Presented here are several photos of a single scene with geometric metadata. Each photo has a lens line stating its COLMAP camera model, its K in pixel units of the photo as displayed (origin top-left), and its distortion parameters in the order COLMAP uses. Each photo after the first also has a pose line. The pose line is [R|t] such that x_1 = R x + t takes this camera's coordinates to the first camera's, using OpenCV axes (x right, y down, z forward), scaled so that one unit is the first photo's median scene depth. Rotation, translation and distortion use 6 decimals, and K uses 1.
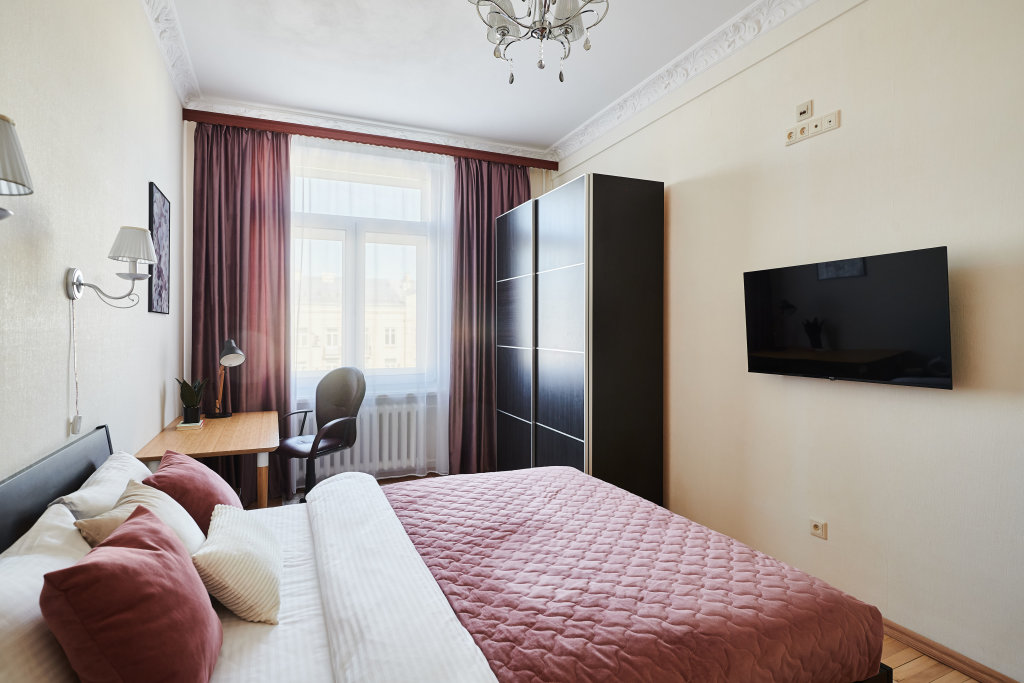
lens RADIAL K [[528.5, 0, 523.8], [0, 528.5, 326.1], [0, 0, 1]] dist [0.002534, -0.000571]
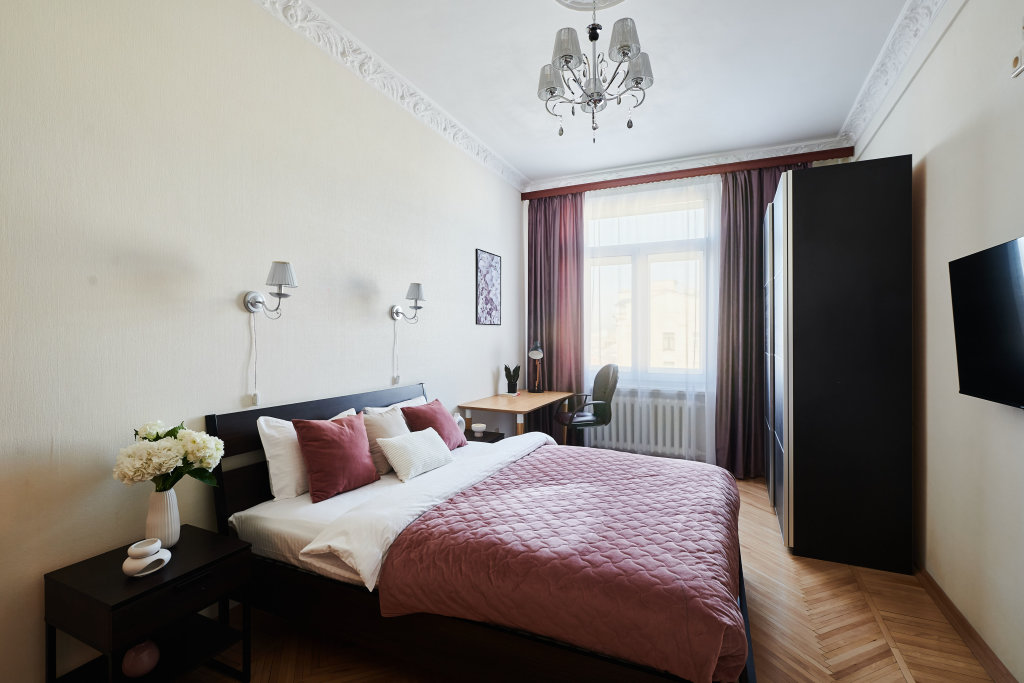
lens RADIAL K [[481.3, 0, 506.7], [0, 481.3, 334.3], [0, 0, 1]] dist [-0.001638, 0.000807]
pose [[0.642264, 0.002648, -0.766479, 0.392620], [0.001547, 0.999988, 0.004750, -0.000815], [0.766482, -0.004237, 0.642252, 0.047031]]
